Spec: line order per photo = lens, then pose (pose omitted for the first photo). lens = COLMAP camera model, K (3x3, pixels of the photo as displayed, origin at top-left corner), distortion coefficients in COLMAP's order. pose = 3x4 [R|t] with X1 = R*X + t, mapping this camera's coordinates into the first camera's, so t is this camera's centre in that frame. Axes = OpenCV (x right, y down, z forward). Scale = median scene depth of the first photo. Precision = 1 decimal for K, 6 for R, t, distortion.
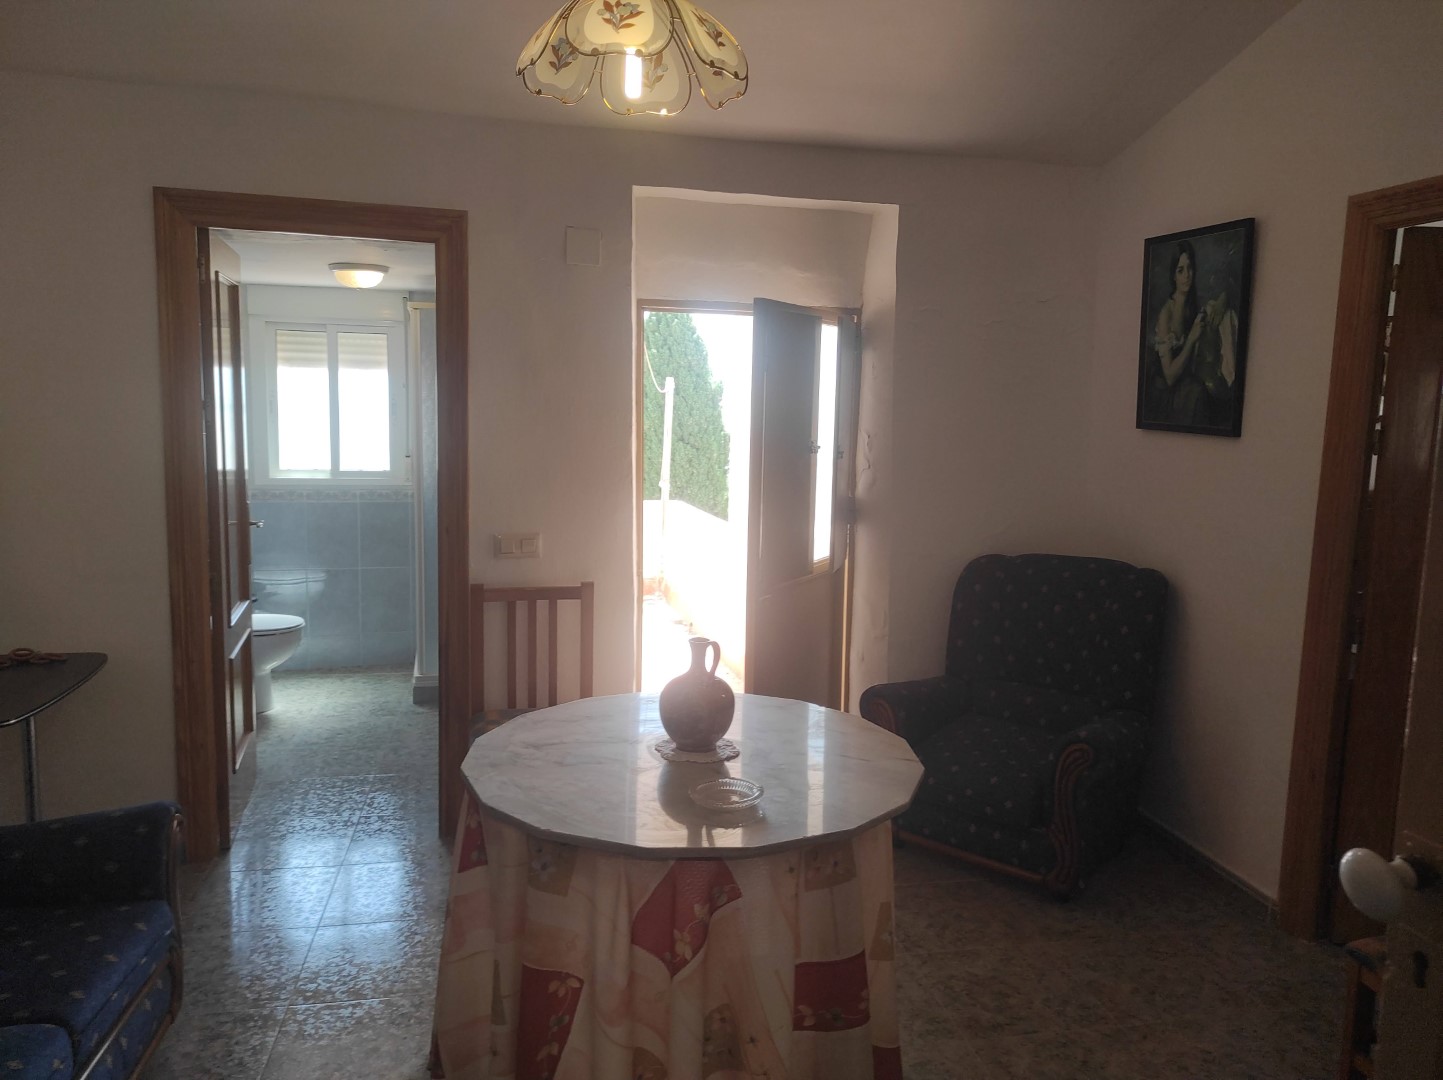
lens RADIAL K [[1065.5, 0, 721.5], [0, 1065.5, 540.0], [0, 0, 1]] dist [0.064065, -0.033004]
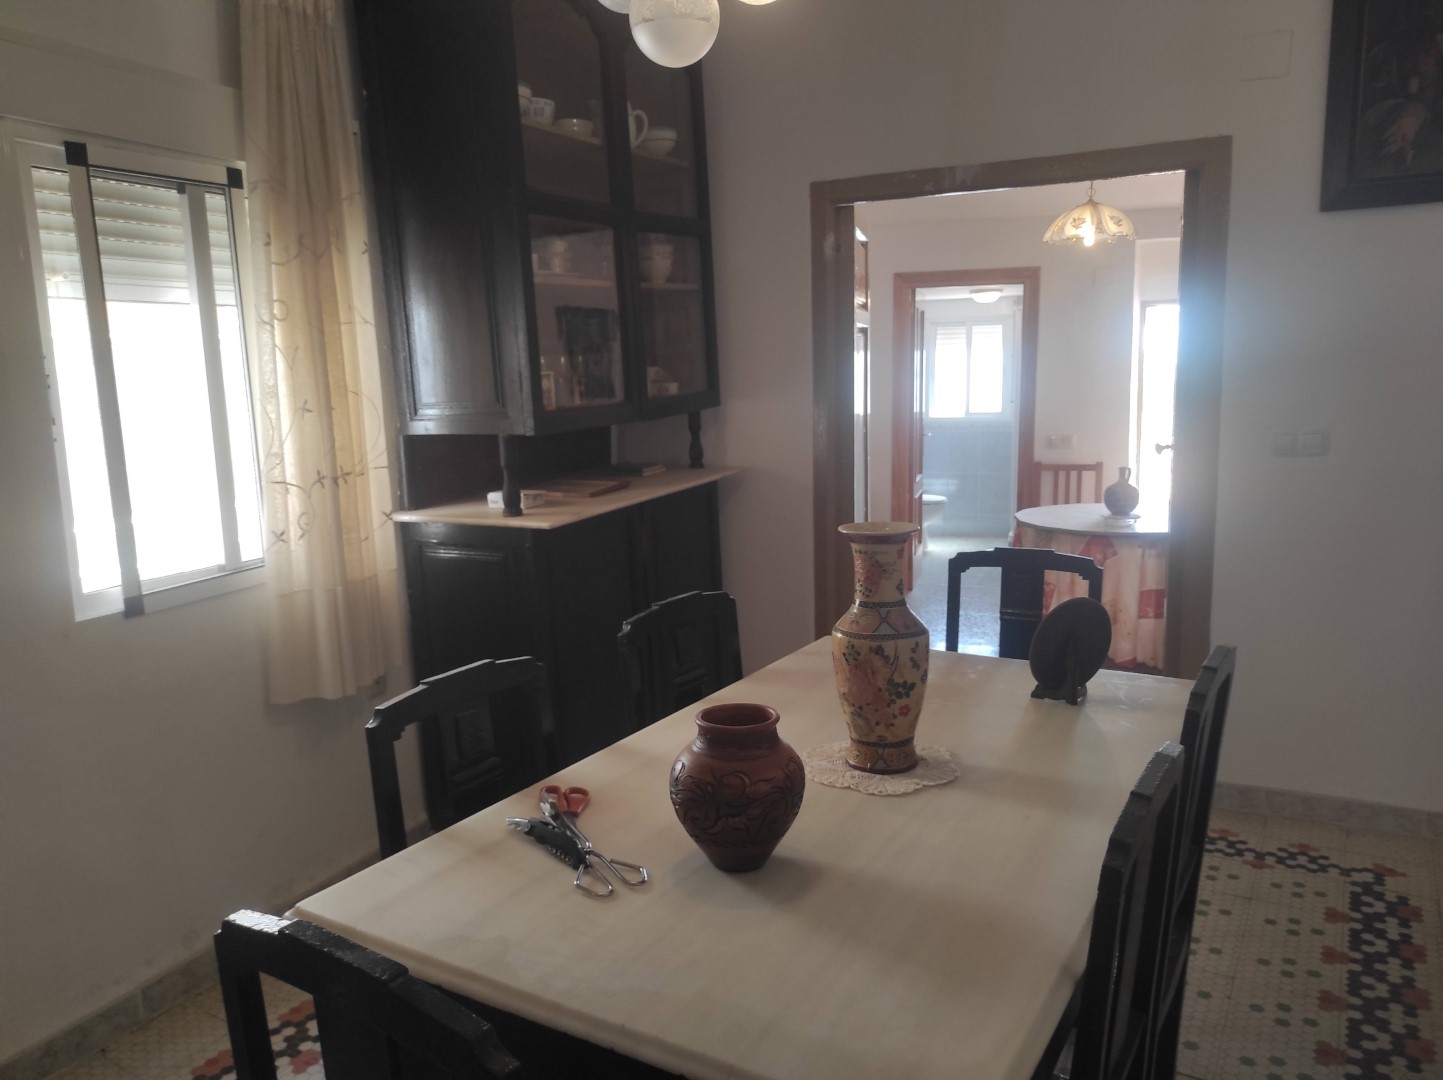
lens RADIAL K [[1065.5, 0, 721.5], [0, 1065.5, 540.0], [0, 0, 1]] dist [0.064065, -0.033004]
pose [[0.844190, 0.043919, -0.534241, 0.312415], [-0.025962, 0.998818, 0.041088, 0.114082], [0.535414, -0.020816, 0.844333, -0.890455]]
